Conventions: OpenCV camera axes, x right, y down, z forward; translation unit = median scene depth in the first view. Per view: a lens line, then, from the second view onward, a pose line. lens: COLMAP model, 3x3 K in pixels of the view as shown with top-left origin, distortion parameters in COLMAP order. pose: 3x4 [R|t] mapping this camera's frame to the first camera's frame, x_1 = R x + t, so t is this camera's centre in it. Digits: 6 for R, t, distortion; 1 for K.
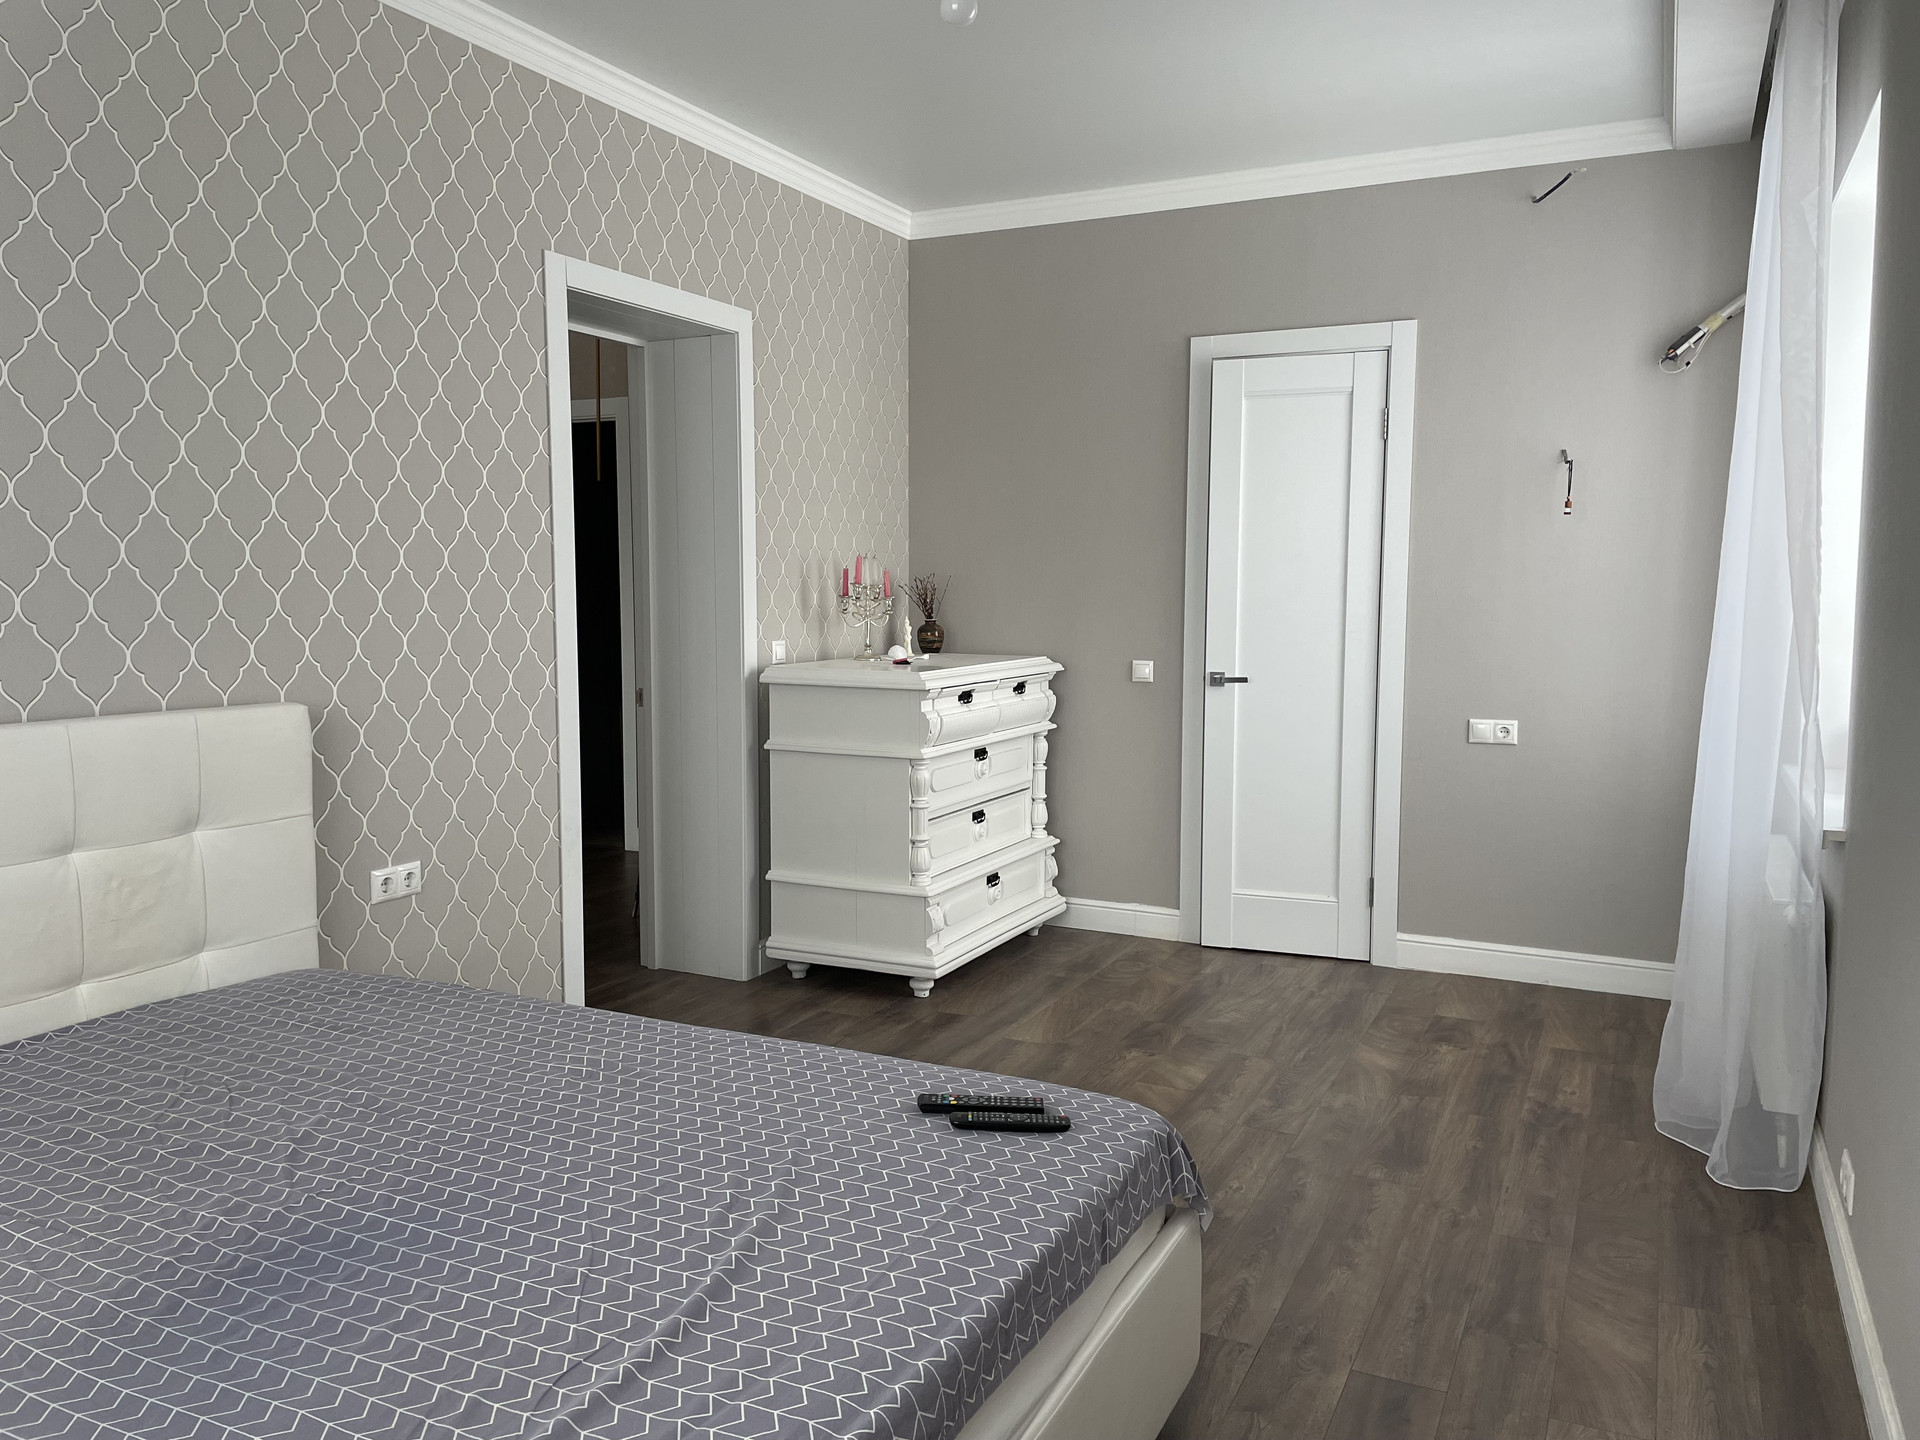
lens RADIAL K [[1464.1, 0, 971.0], [0, 1464.1, 721.7], [0, 0, 1]] dist [0.067825, -0.068712]
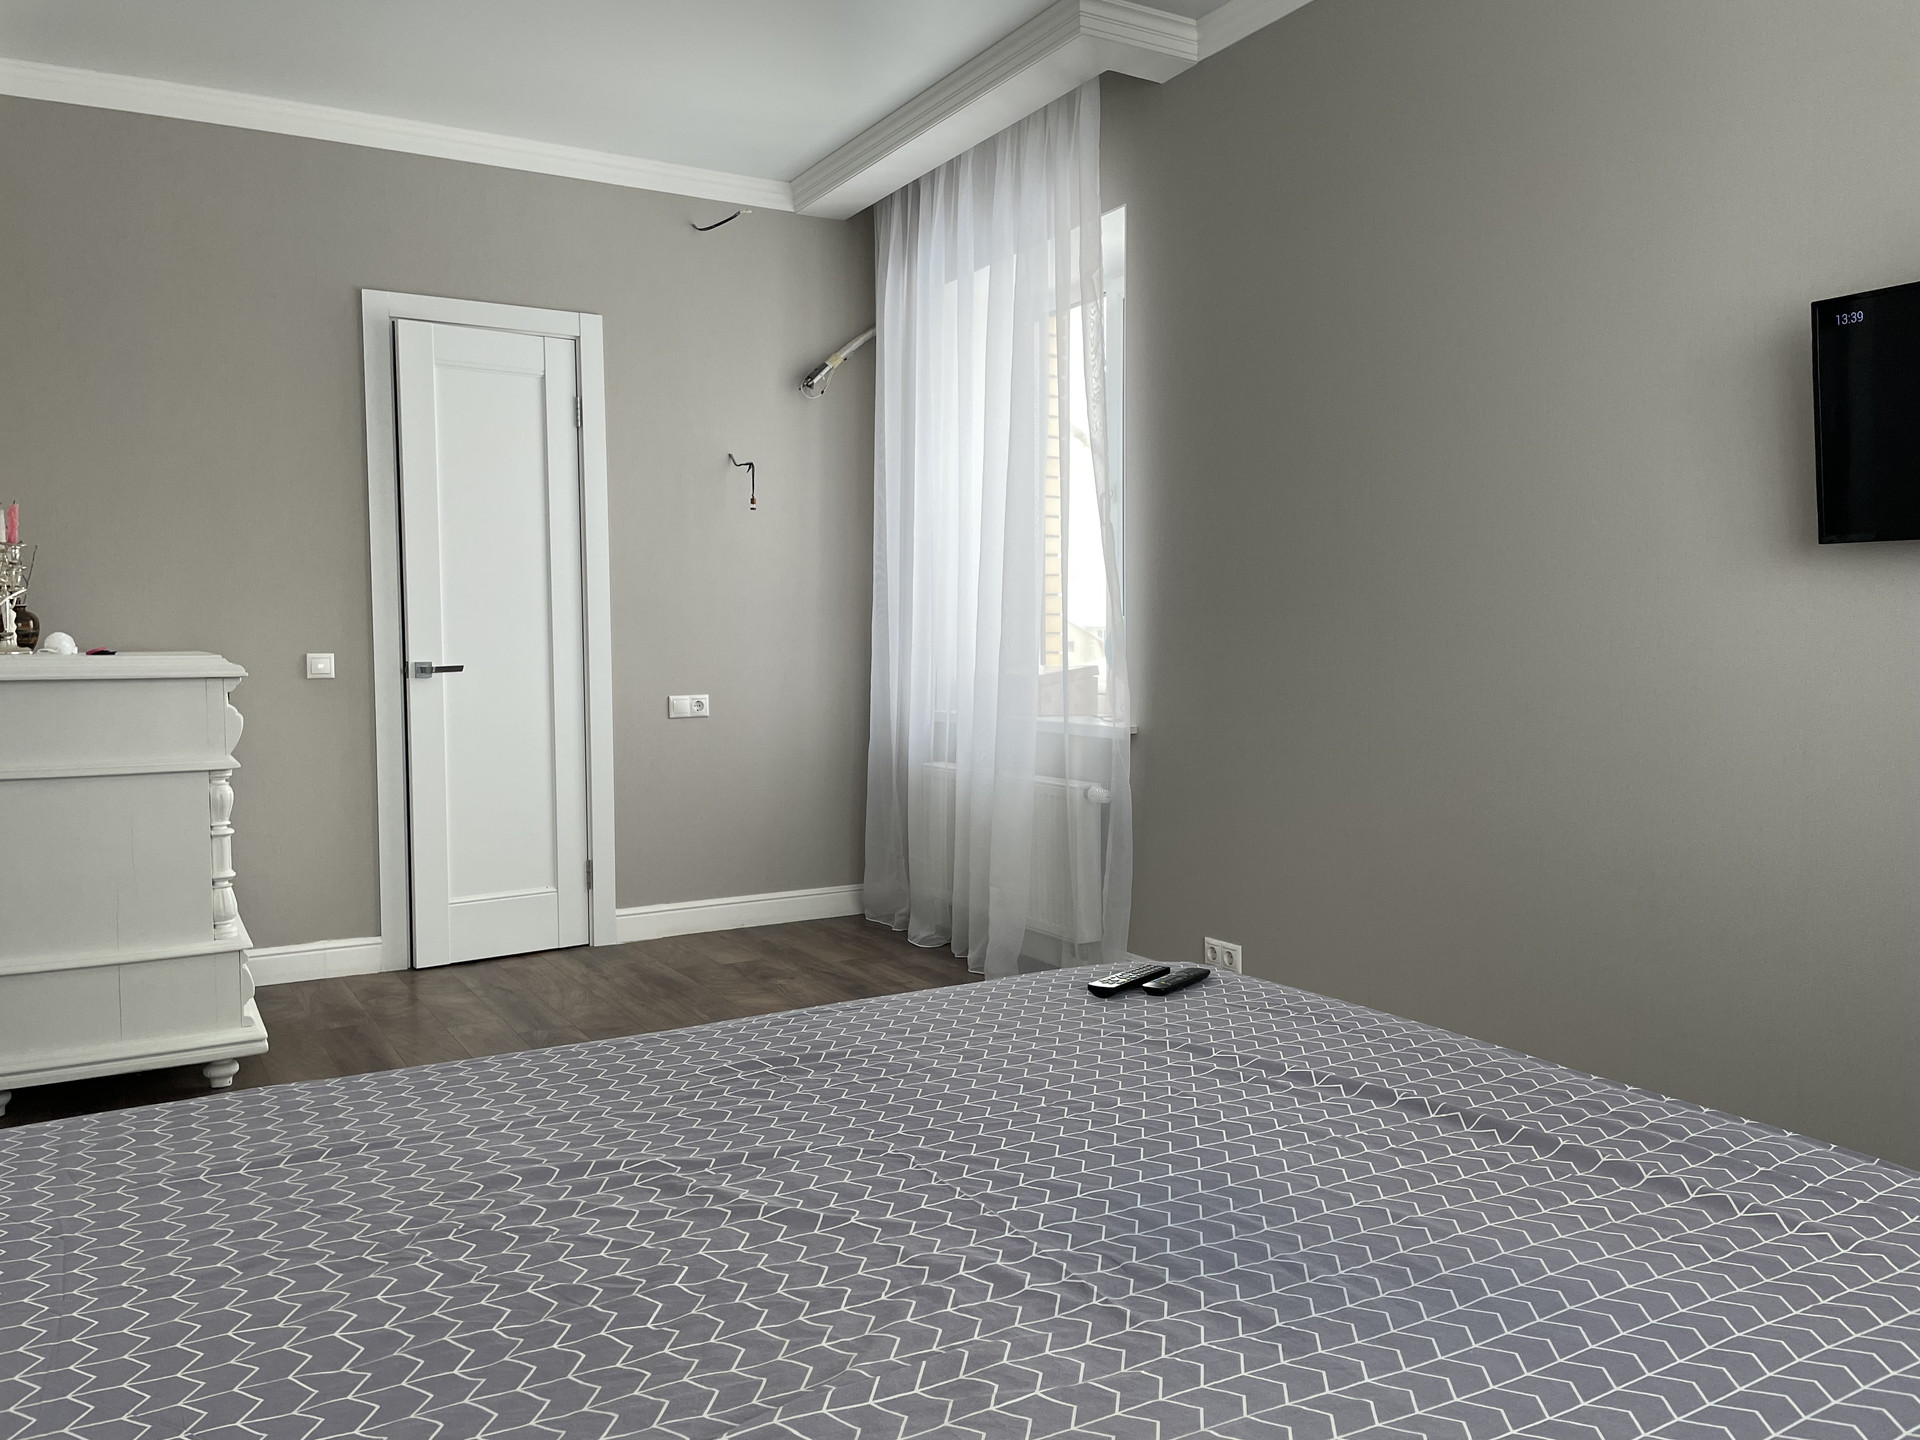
lens RADIAL K [[1464.1, 0, 977.6], [0, 1464.1, 710.8], [0, 0, 1]] dist [0.067825, -0.068712]
pose [[0.548289, -0.053501, 0.834576, -0.432348], [0.088467, 0.996063, 0.005734, 0.022652], [-0.831597, 0.070688, 0.550863, 0.225300]]
